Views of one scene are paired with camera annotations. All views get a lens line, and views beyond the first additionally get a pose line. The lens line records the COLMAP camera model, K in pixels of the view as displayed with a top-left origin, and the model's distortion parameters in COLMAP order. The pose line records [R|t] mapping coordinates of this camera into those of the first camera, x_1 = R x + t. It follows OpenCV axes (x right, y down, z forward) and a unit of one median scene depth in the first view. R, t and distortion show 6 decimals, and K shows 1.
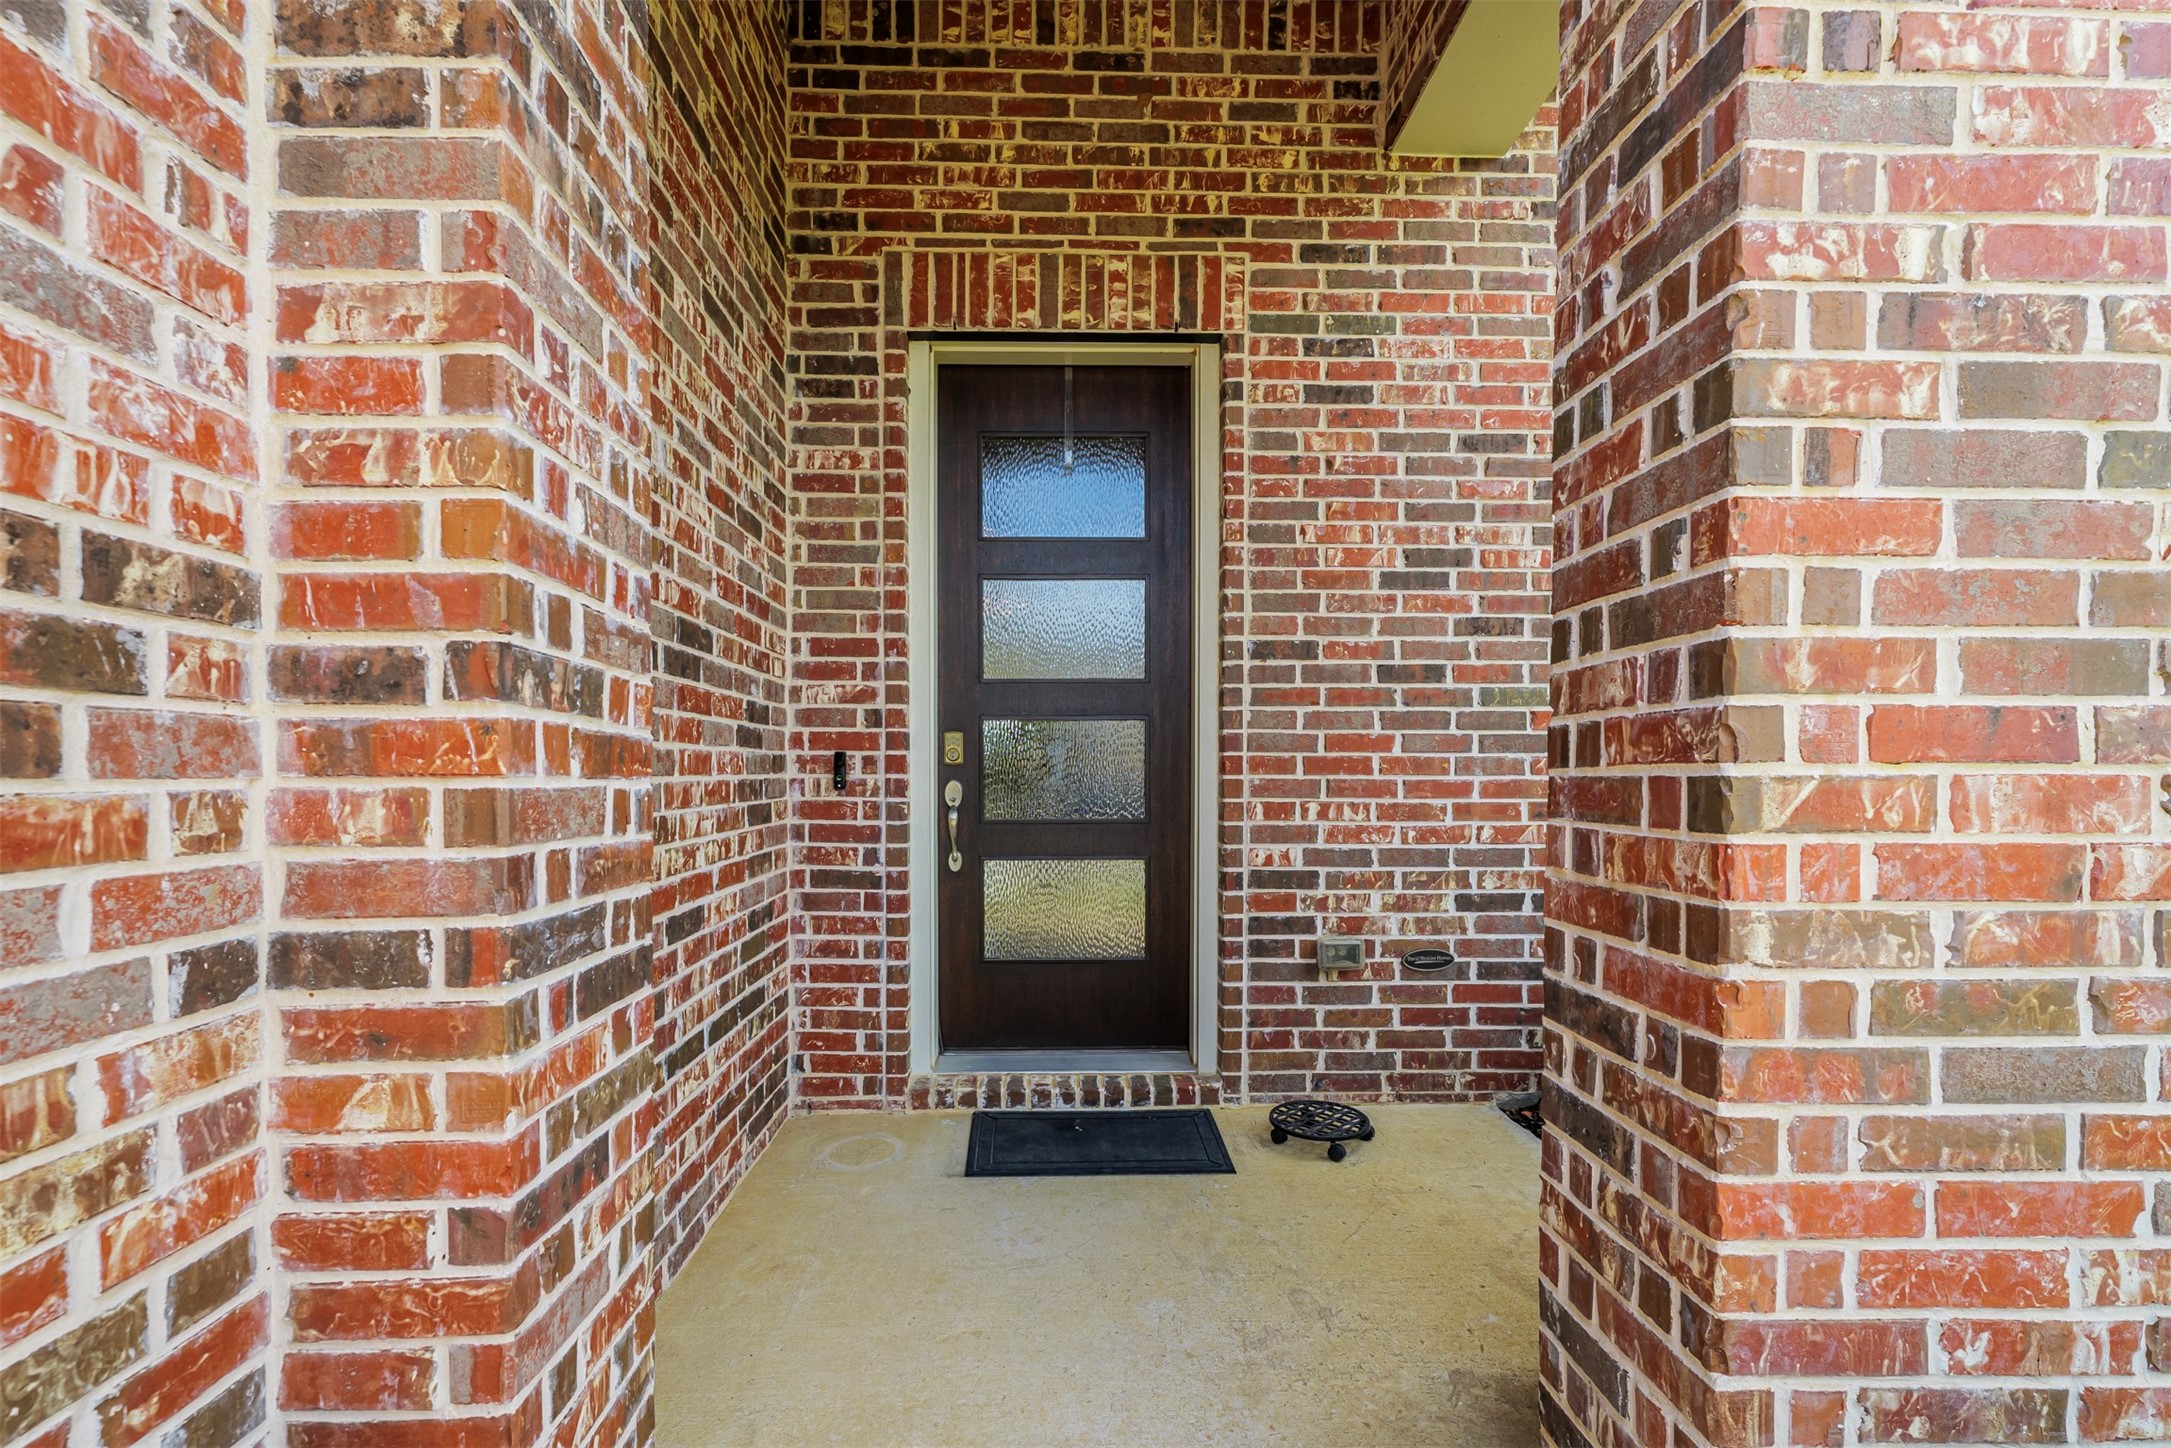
lens RADIAL K [[892.5, 0, 1076.7], [0, 892.5, 767.6], [0, 0, 1]] dist [-0.000136, 0.000041]
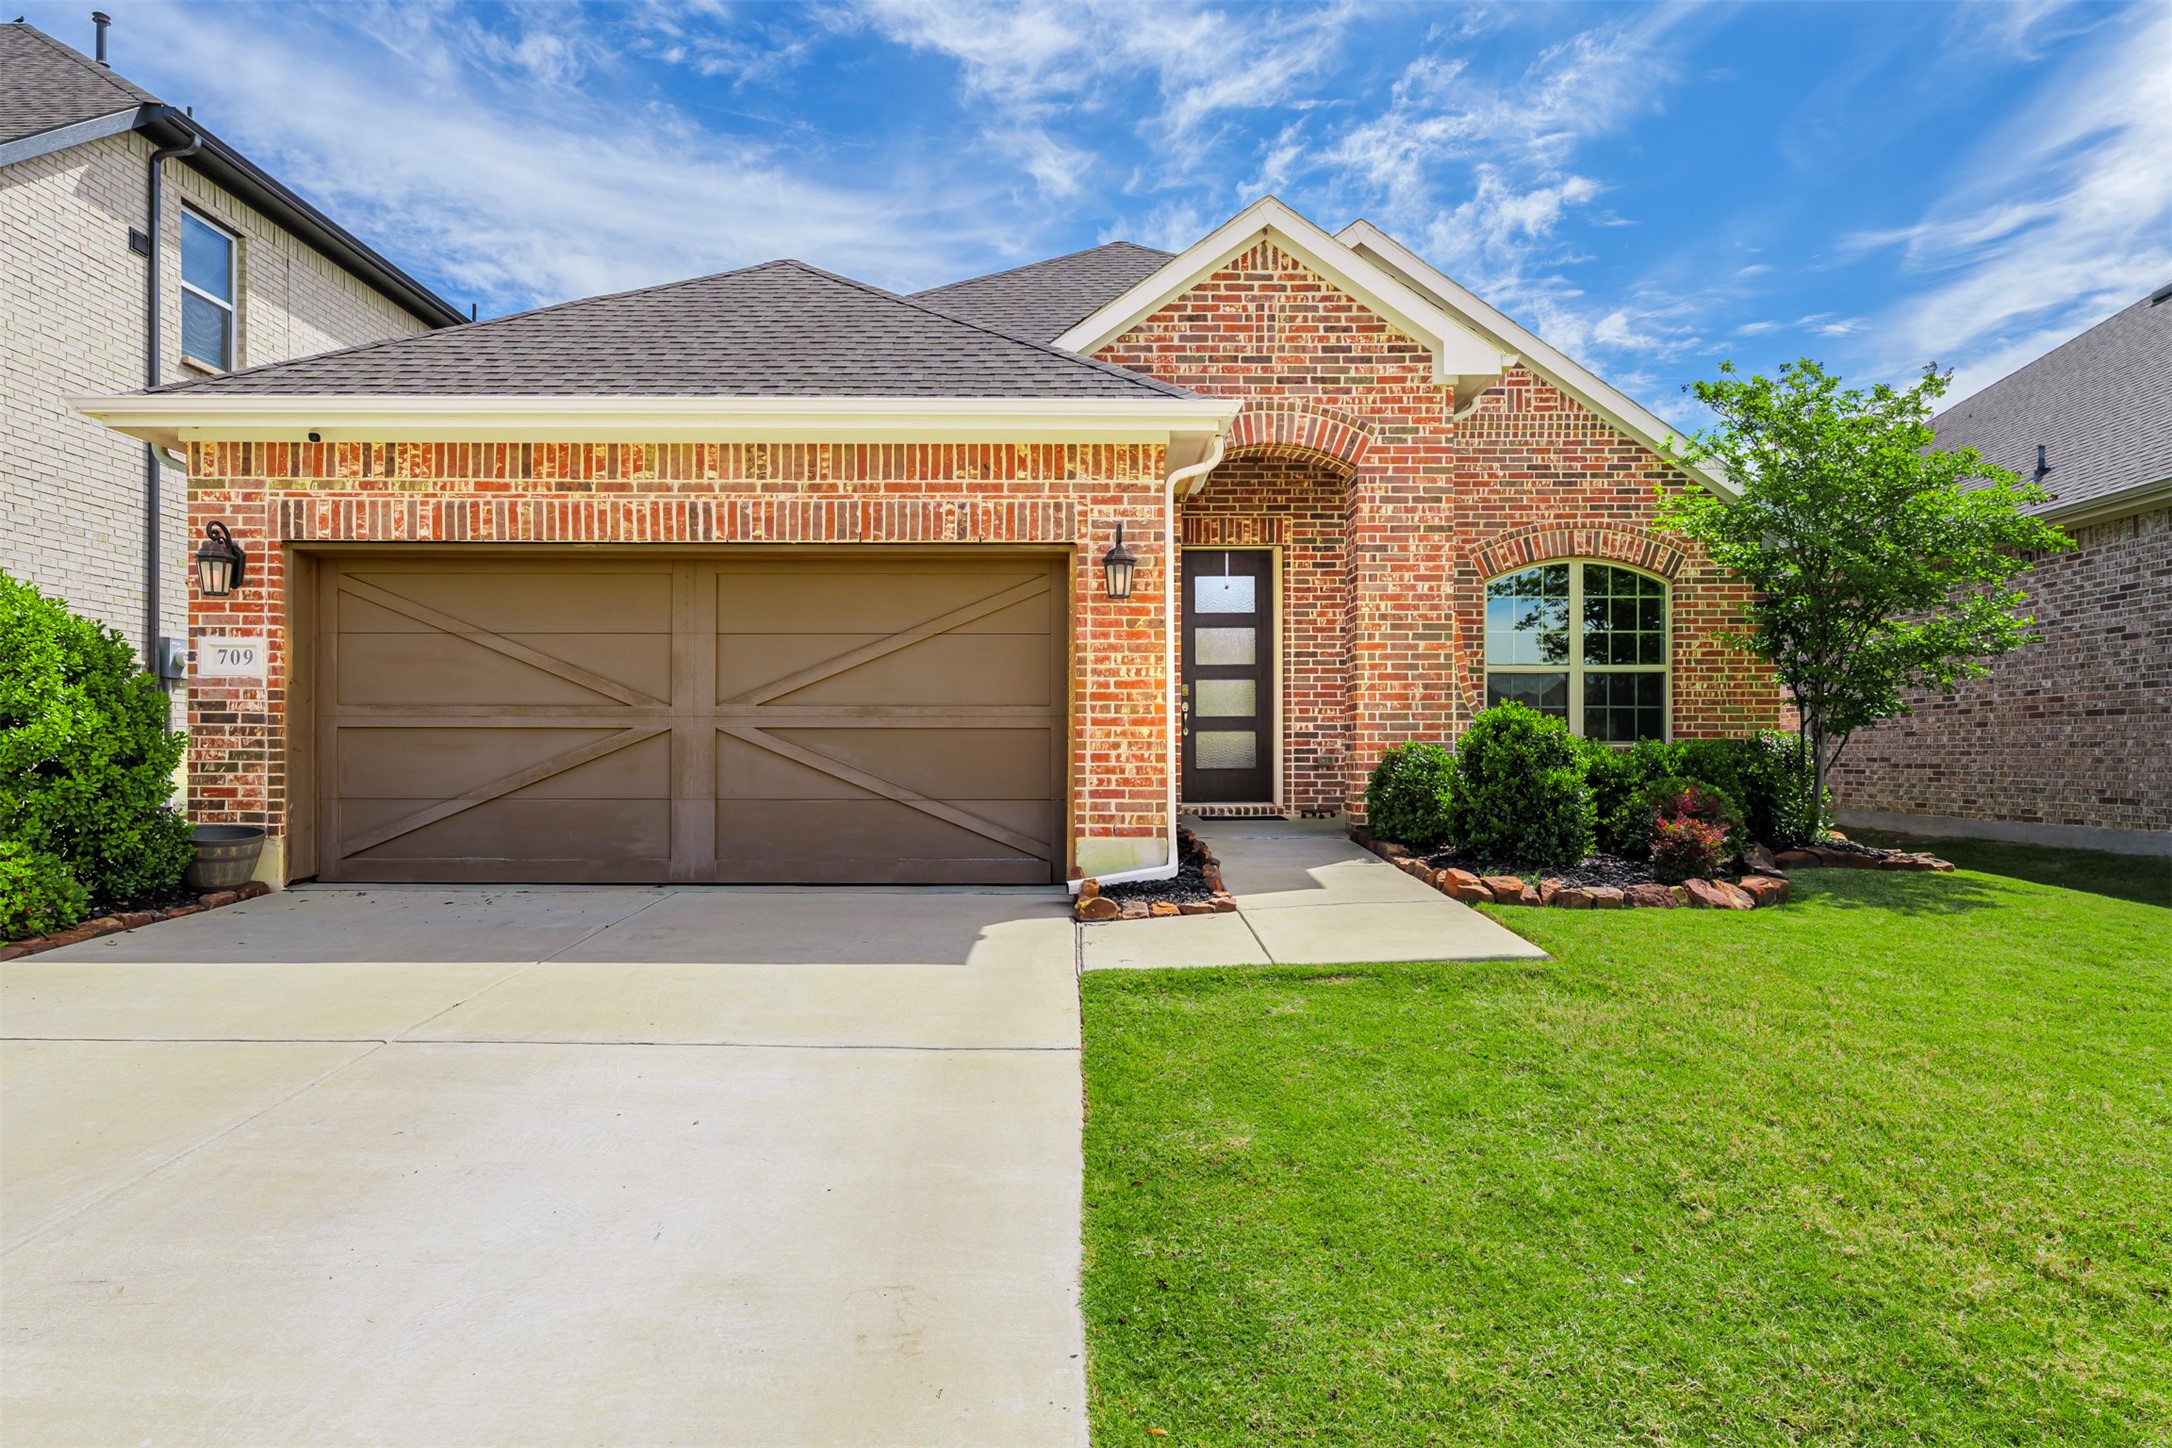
lens RADIAL K [[1254.5, 0, 1049.6], [0, 1254.5, 752.2], [0, 0, 1]] dist [-0.000735, -0.000847]
pose [[0.999583, -0.004931, -0.028467, -0.474698], [0.004584, 0.999915, -0.012241, 0.226251], [0.028525, 0.012105, 0.999520, -3.033431]]
